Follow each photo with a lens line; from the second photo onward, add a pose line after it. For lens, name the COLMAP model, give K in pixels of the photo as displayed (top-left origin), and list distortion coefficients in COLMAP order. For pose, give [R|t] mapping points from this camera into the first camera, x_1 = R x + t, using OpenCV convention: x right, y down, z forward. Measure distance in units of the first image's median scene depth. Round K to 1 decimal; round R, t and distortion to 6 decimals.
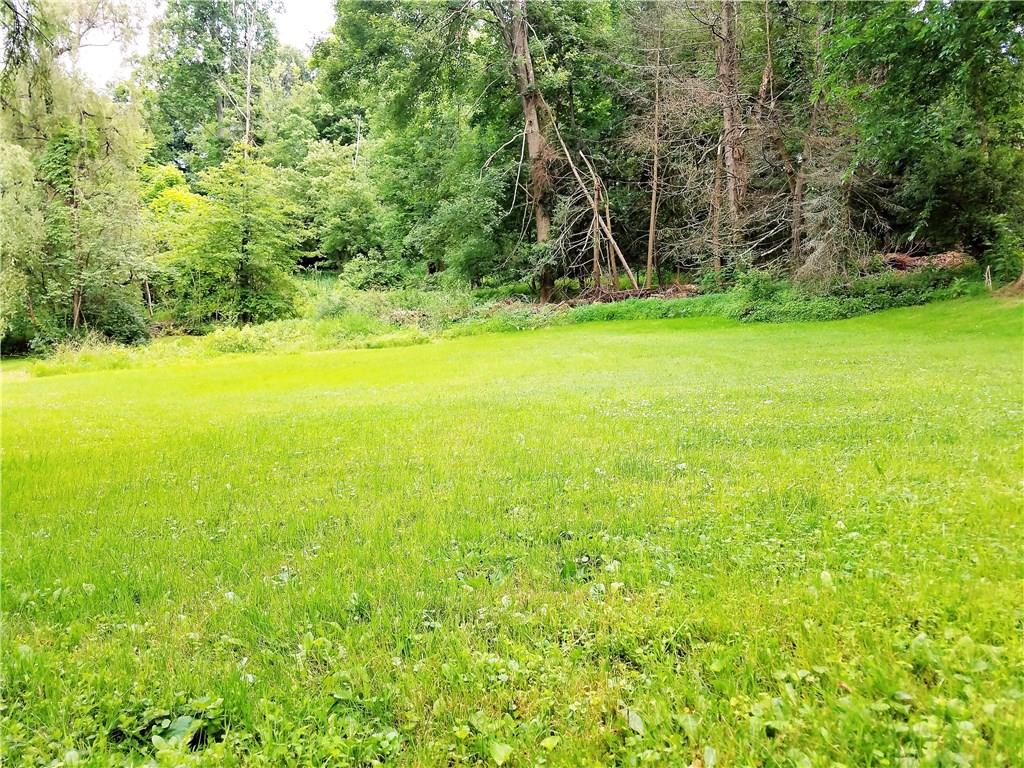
lens RADIAL K [[785.1, 0, 489.1], [0, 785.1, 388.2], [0, 0, 1]] dist [0.275861, -0.529581]
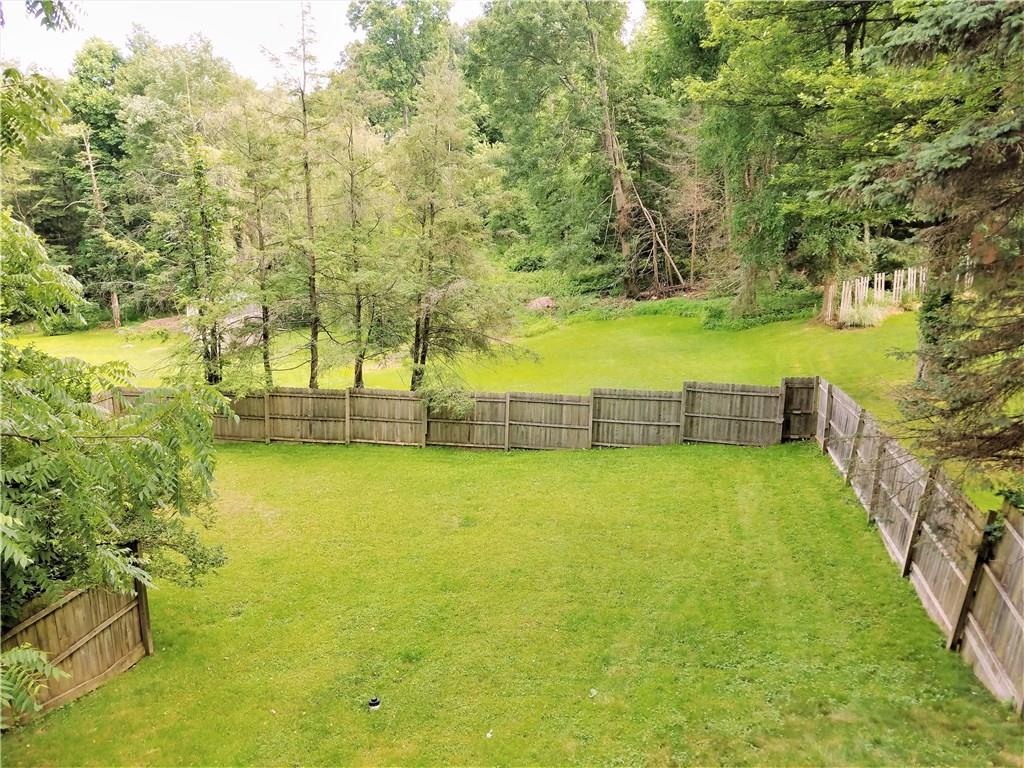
lens RADIAL K [[785.1, 0, 489.1], [0, 785.1, 388.2], [0, 0, 1]] dist [0.275861, -0.529581]
pose [[0.983635, -0.009990, -0.179894, 0.082762], [0.034364, 0.990535, 0.132890, -0.137890], [0.176864, -0.136897, 0.974668, -0.720213]]
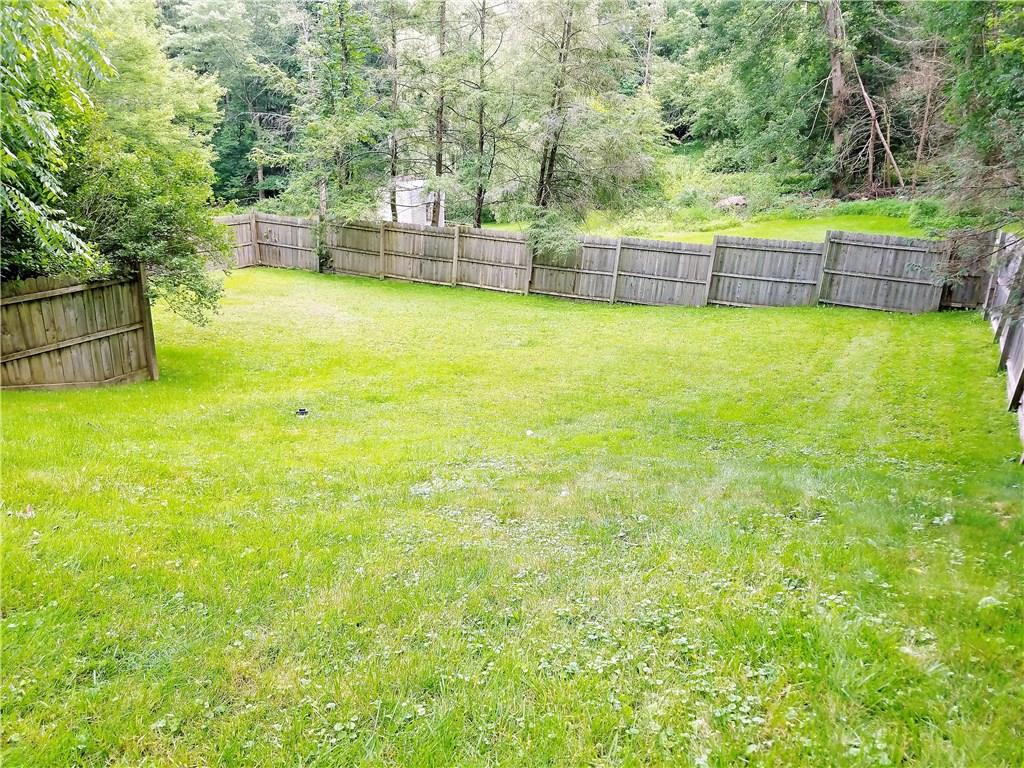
lens RADIAL K [[785.1, 0, 489.1], [0, 785.1, 388.2], [0, 0, 1]] dist [0.275861, -0.529581]
pose [[0.901049, 0.117323, -0.417548, 0.162614], [-0.030199, 0.977353, 0.209450, -0.050447], [0.432665, -0.176115, 0.884186, -0.666159]]
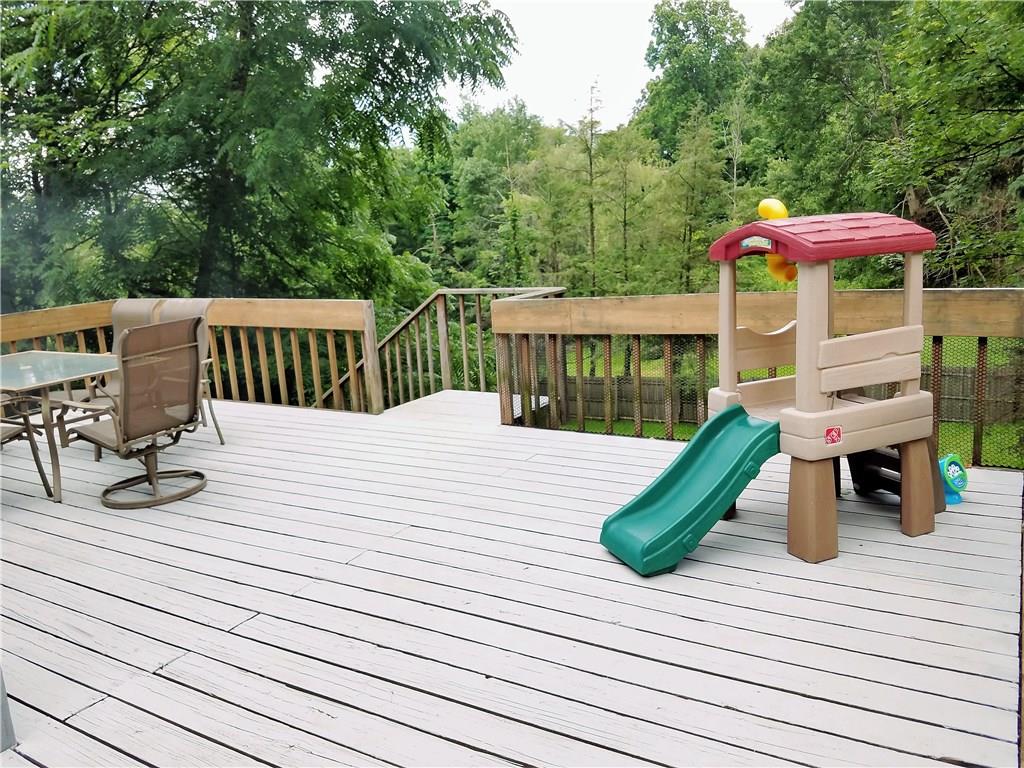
lens RADIAL K [[785.1, 0, 489.1], [0, 785.1, 388.2], [0, 0, 1]] dist [0.275861, -0.529581]
pose [[0.851344, -0.015661, -0.524374, 0.179331], [0.067944, 0.994427, 0.080610, -0.115970], [0.520189, -0.104255, 0.847664, -0.893587]]
